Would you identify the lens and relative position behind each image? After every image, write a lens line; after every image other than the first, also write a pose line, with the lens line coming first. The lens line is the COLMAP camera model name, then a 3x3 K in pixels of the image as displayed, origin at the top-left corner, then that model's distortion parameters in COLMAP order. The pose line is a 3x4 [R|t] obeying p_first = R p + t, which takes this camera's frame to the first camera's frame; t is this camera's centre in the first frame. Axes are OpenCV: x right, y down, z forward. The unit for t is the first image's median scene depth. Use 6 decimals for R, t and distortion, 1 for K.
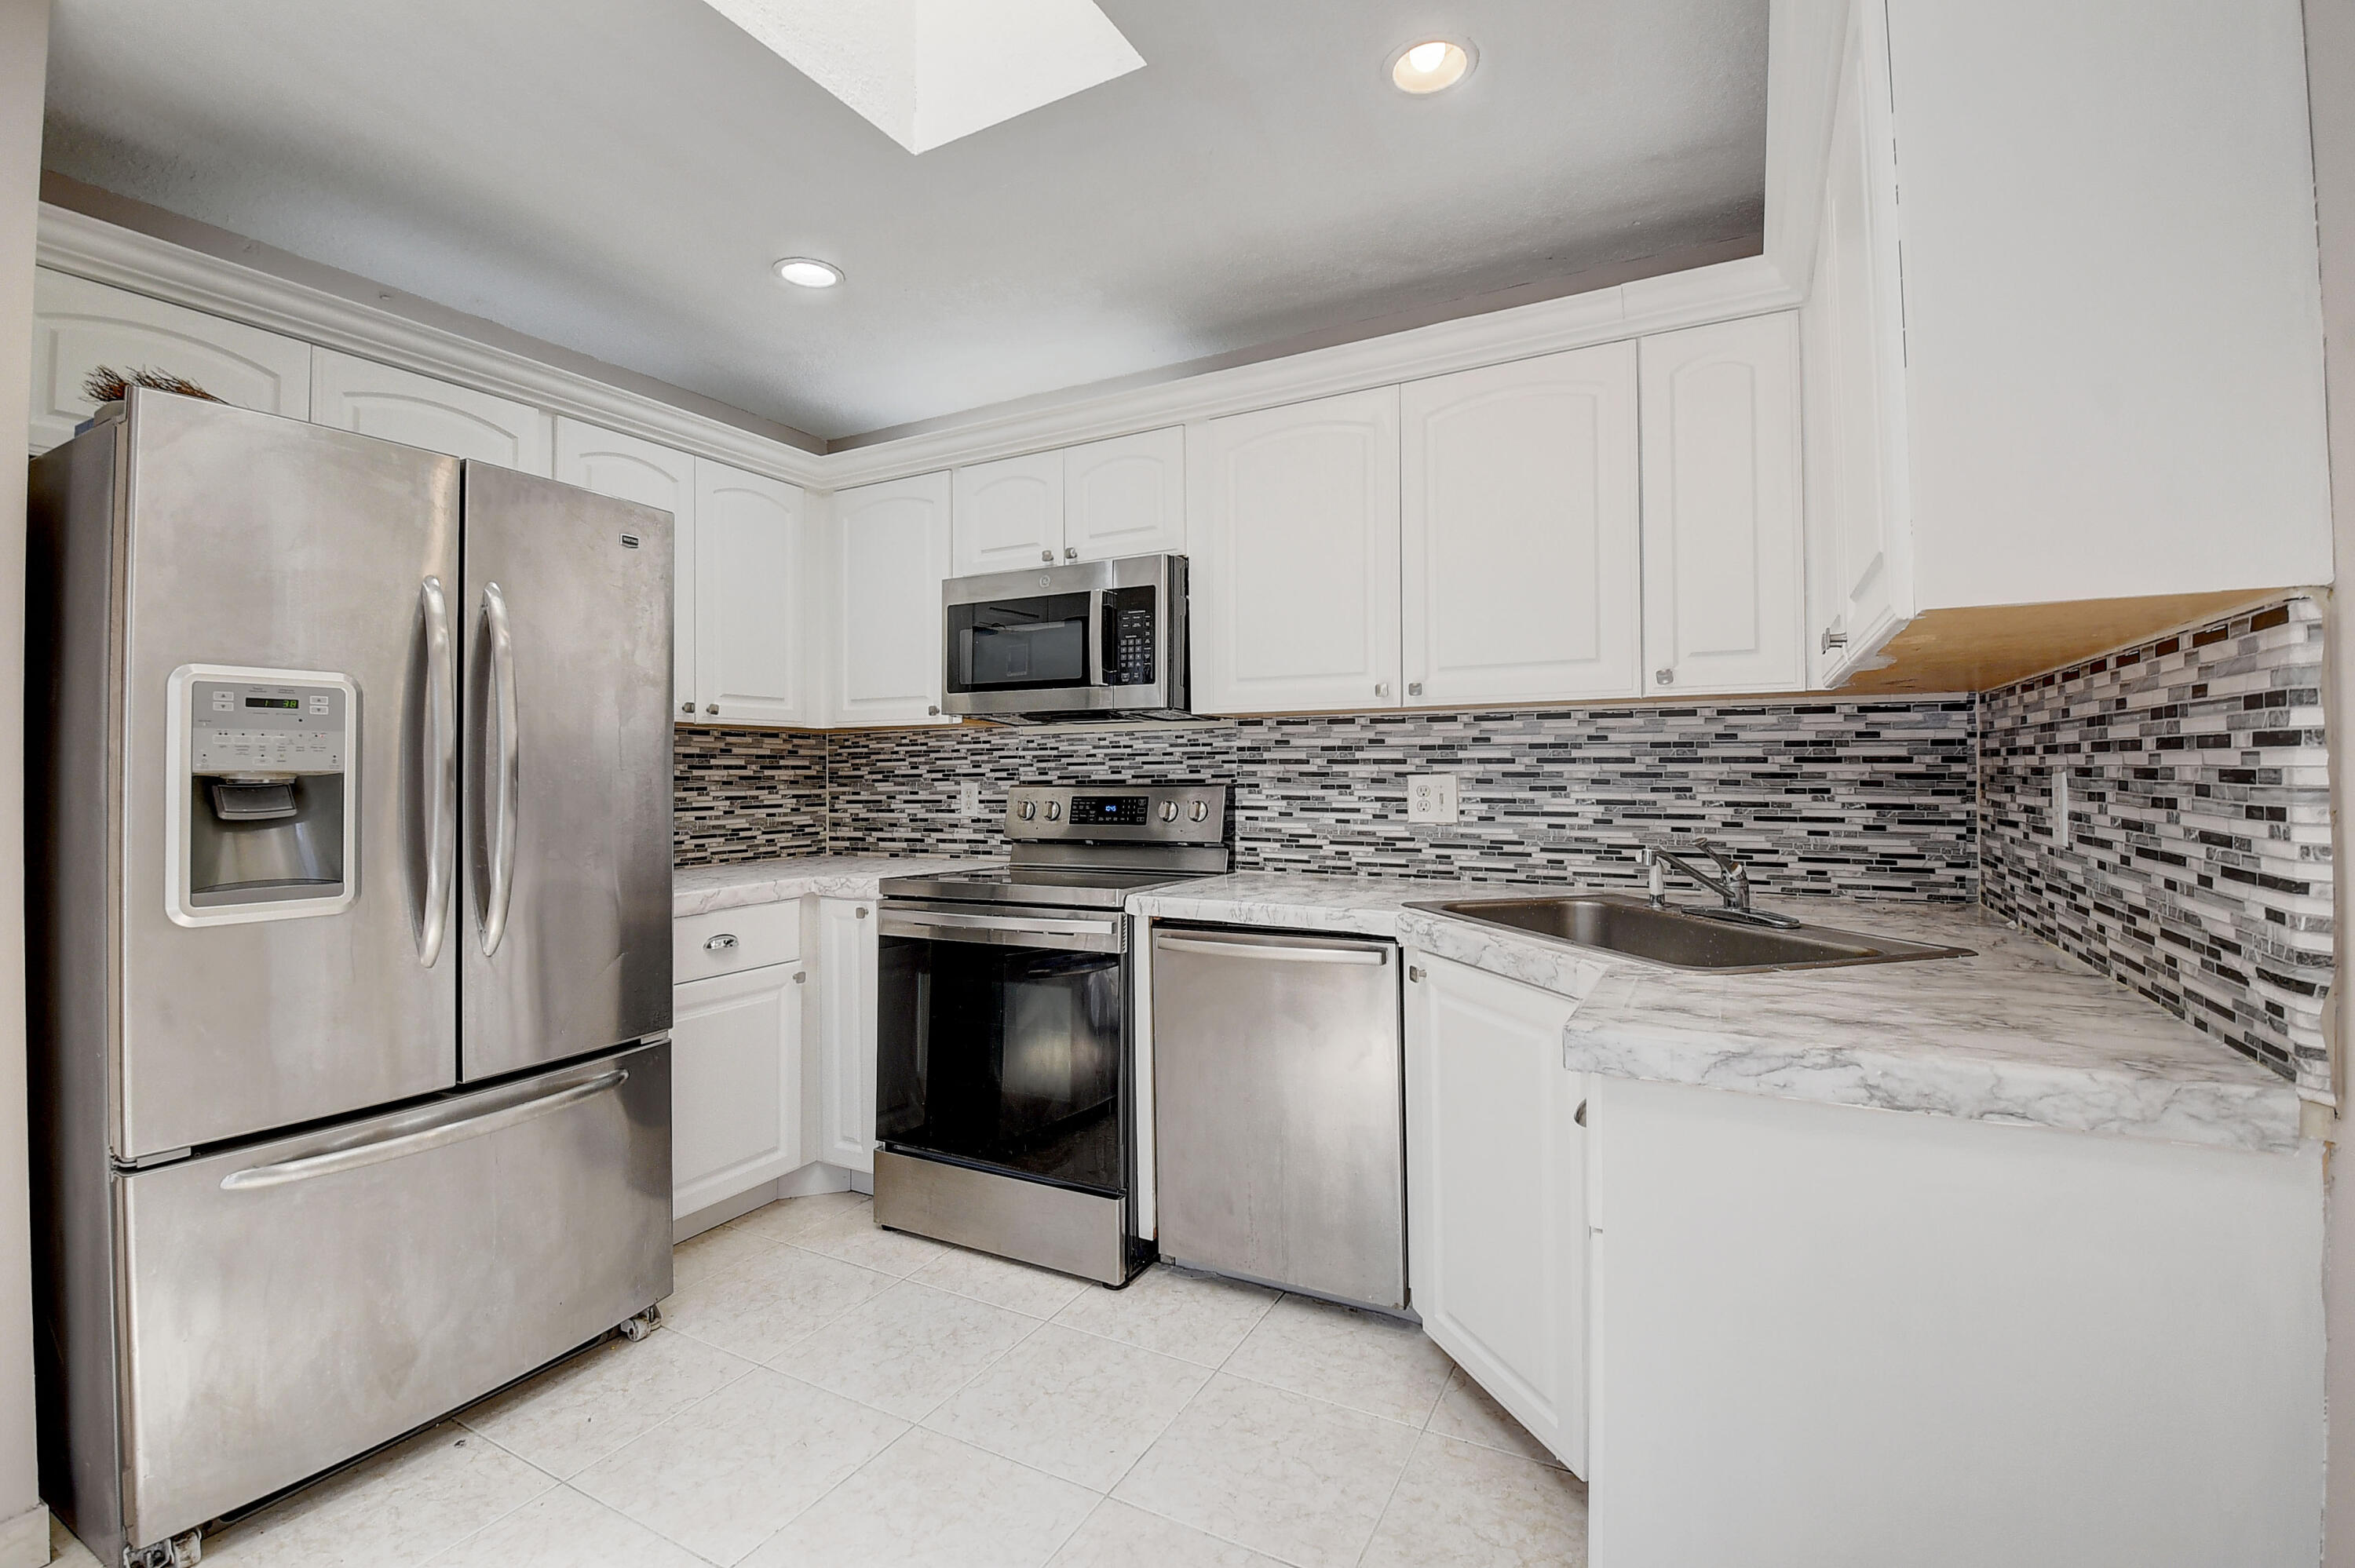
lens RADIAL K [[1056.3, 0, 1162.8], [0, 1056.3, 764.4], [0, 0, 1]] dist [-0.005209, -0.013056]
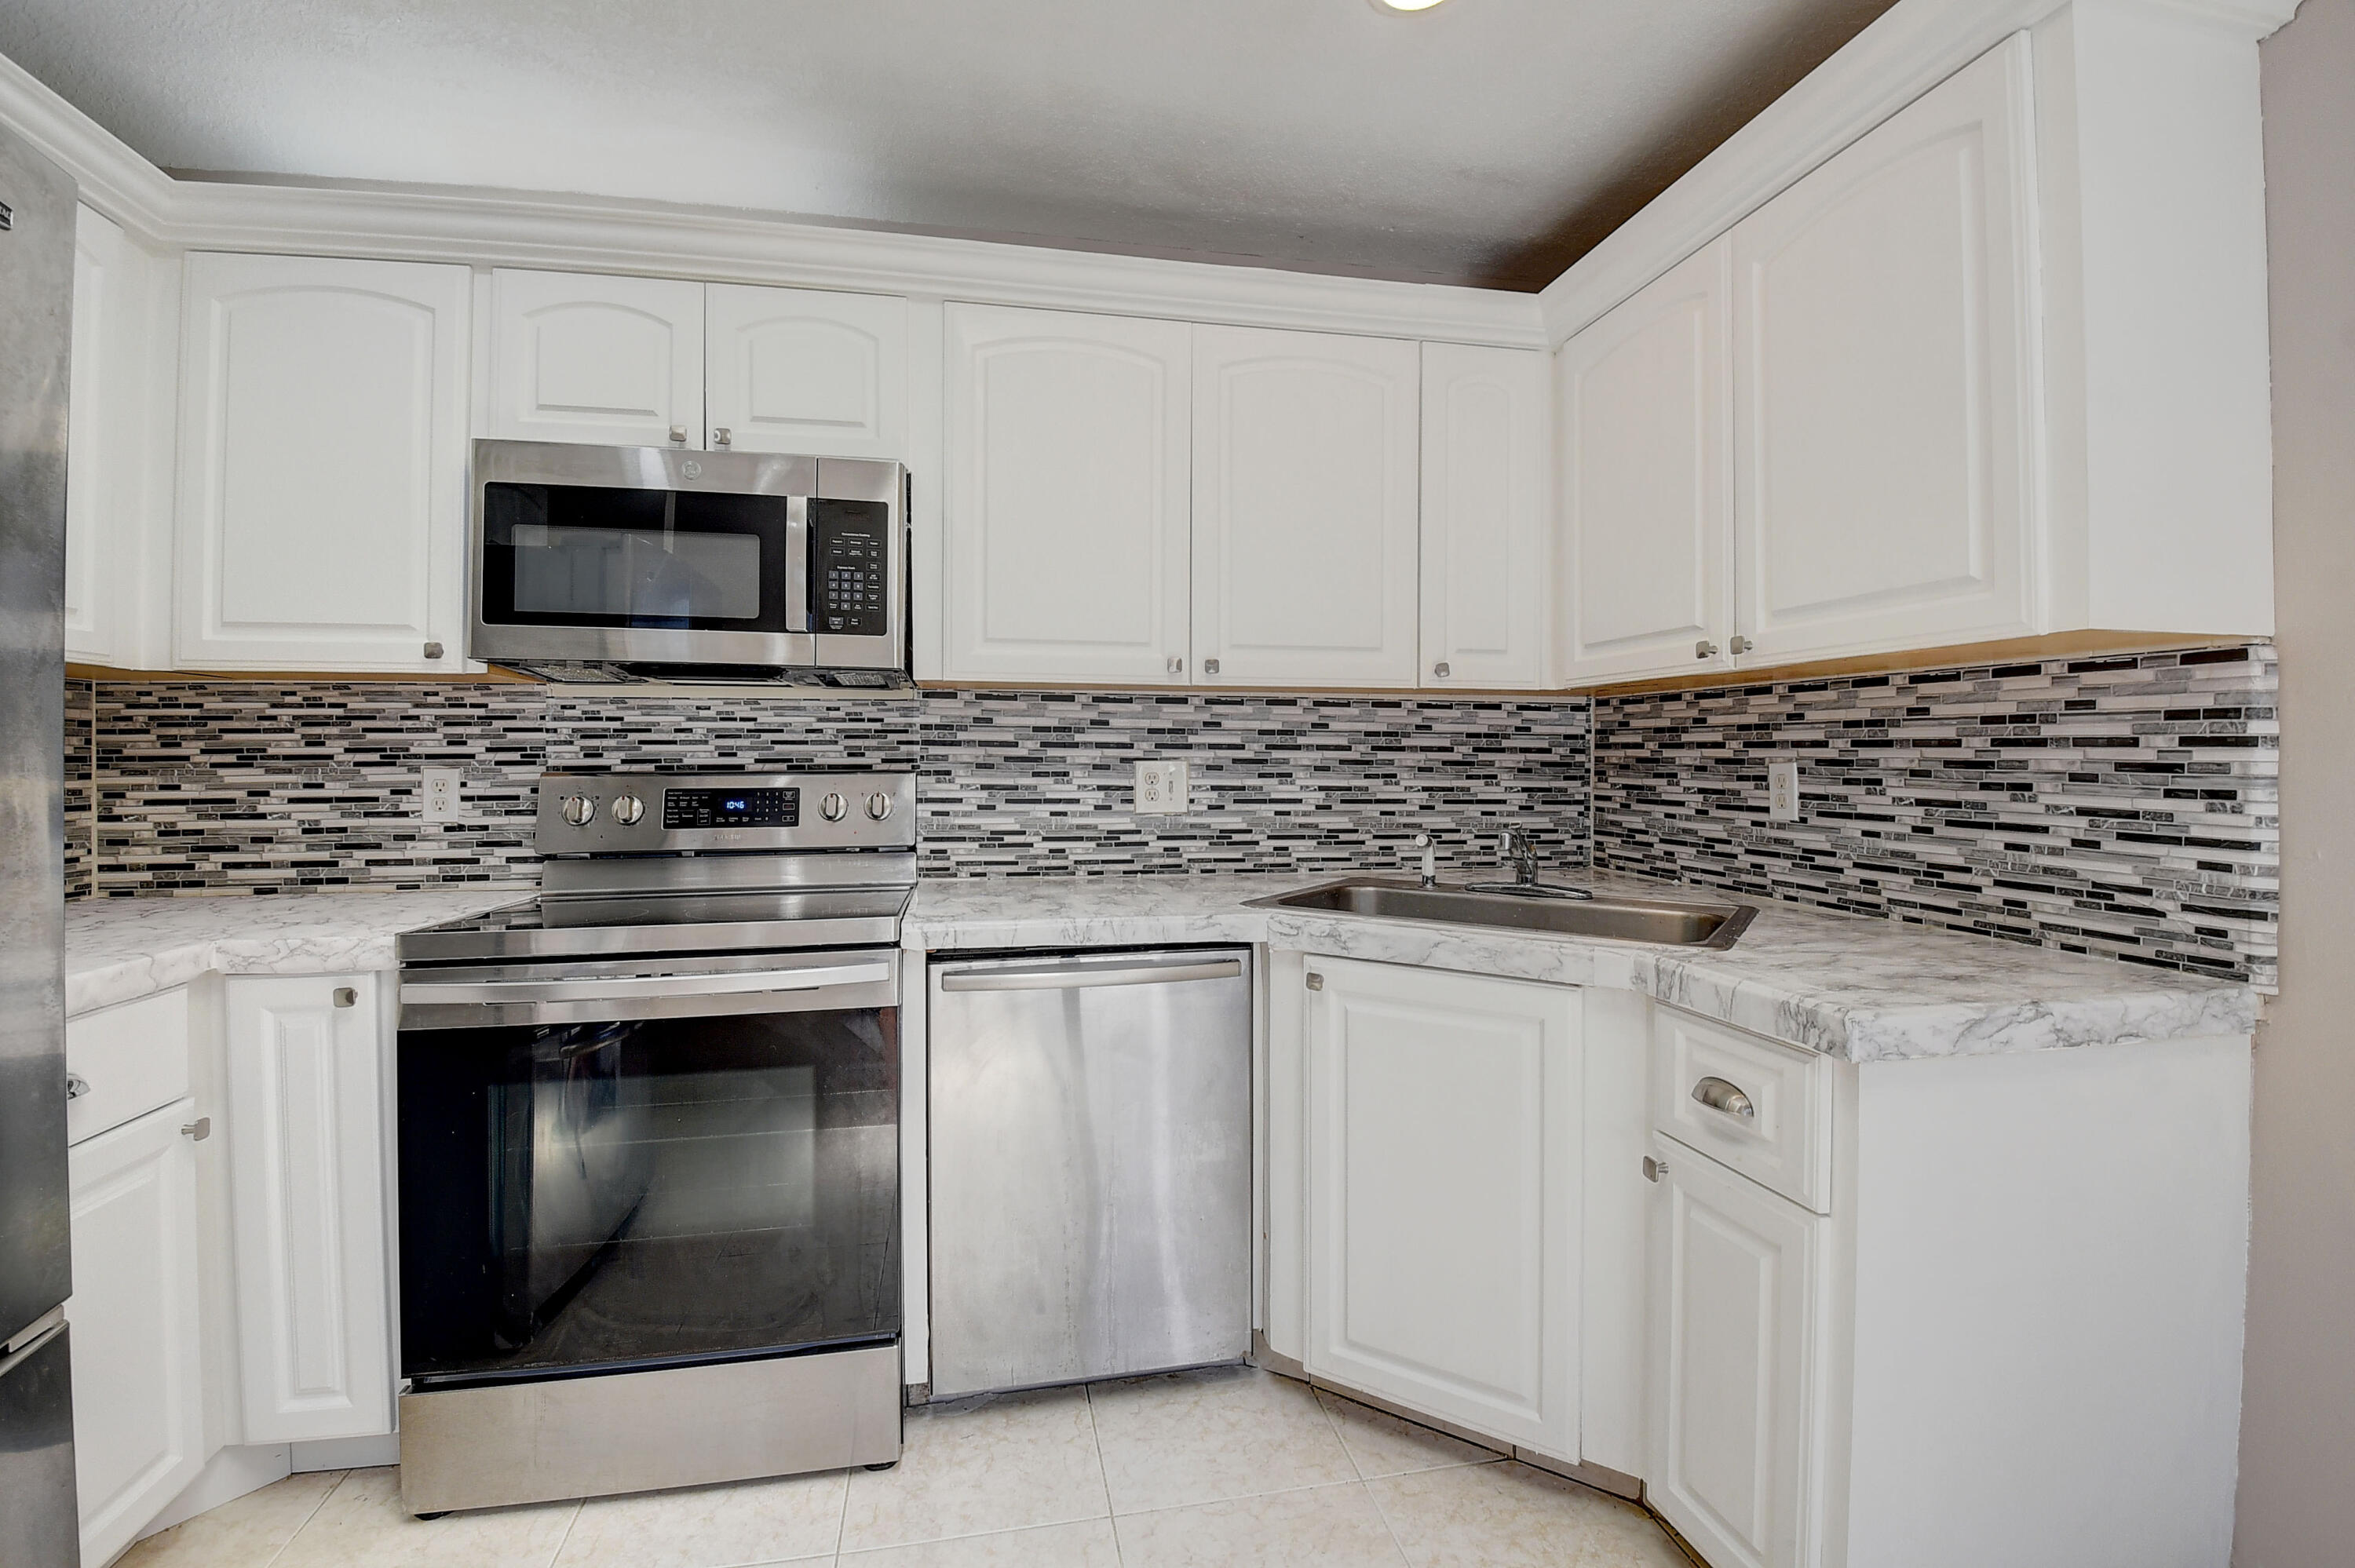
lens RADIAL K [[1056.3, 0, 1193.1], [0, 1056.3, 763.0], [0, 0, 1]] dist [-0.005209, -0.013056]
pose [[0.761261, 0.003836, 0.648434, -0.332990], [-0.012614, 0.999881, 0.008894, 0.003473], [-0.648323, -0.014950, 0.761219, 0.299384]]
